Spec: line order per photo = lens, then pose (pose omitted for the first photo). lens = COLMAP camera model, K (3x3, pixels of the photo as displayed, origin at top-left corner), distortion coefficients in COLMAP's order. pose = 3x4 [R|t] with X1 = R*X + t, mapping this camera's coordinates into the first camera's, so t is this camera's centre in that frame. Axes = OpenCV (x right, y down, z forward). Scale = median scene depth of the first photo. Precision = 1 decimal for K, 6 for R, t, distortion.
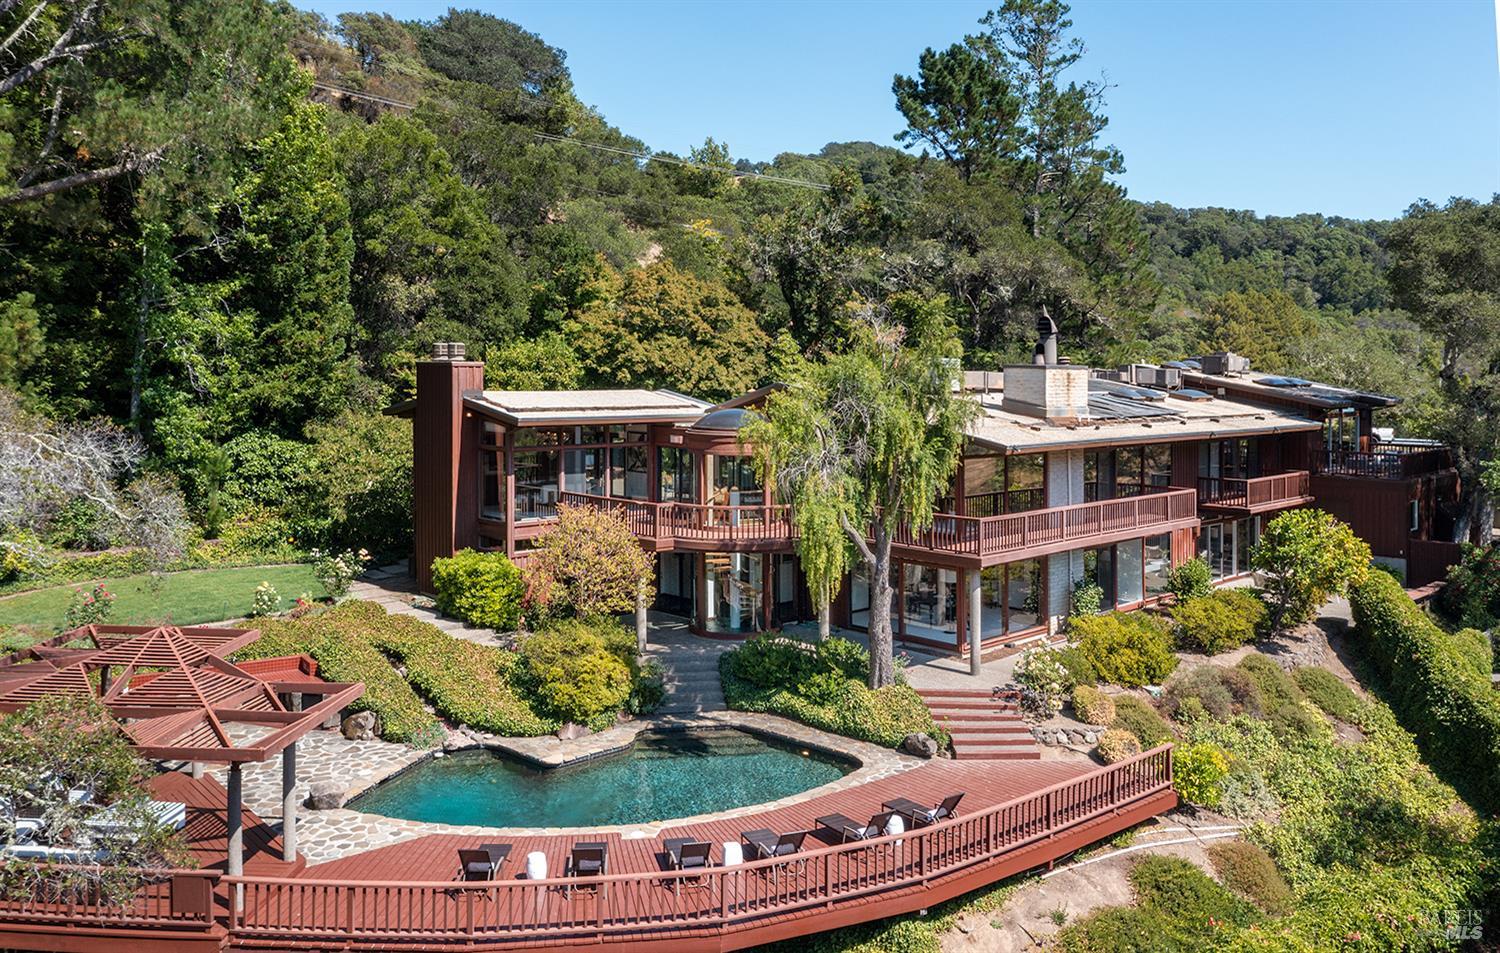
lens RADIAL K [[1412.6, 0, 750.0], [0, 1412.6, 476.5], [0, 0, 1]] dist [-0.019716, -0.002949]
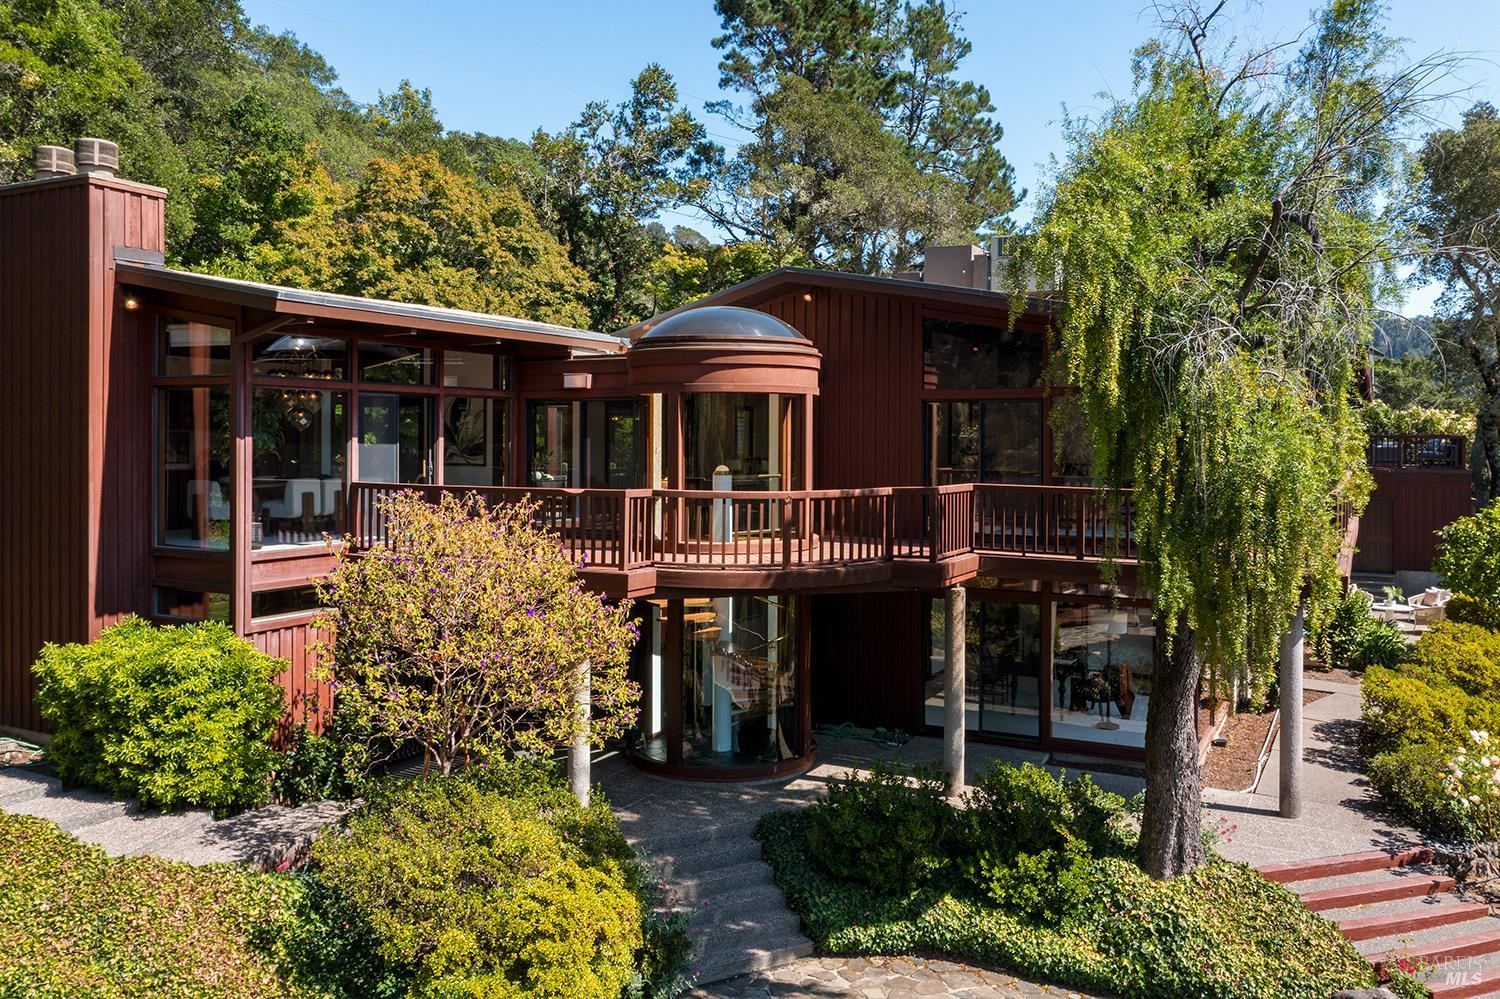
lens RADIAL K [[1223.8, 0, 741.0], [0, 1223.8, 478.1], [0, 0, 1]] dist [-0.022836, 0.017234]
pose [[0.942071, -0.013527, 0.335142, -0.150564], [0.034023, 0.997887, -0.055359, 0.035988], [-0.333685, 0.063555, 0.940540, 0.599295]]
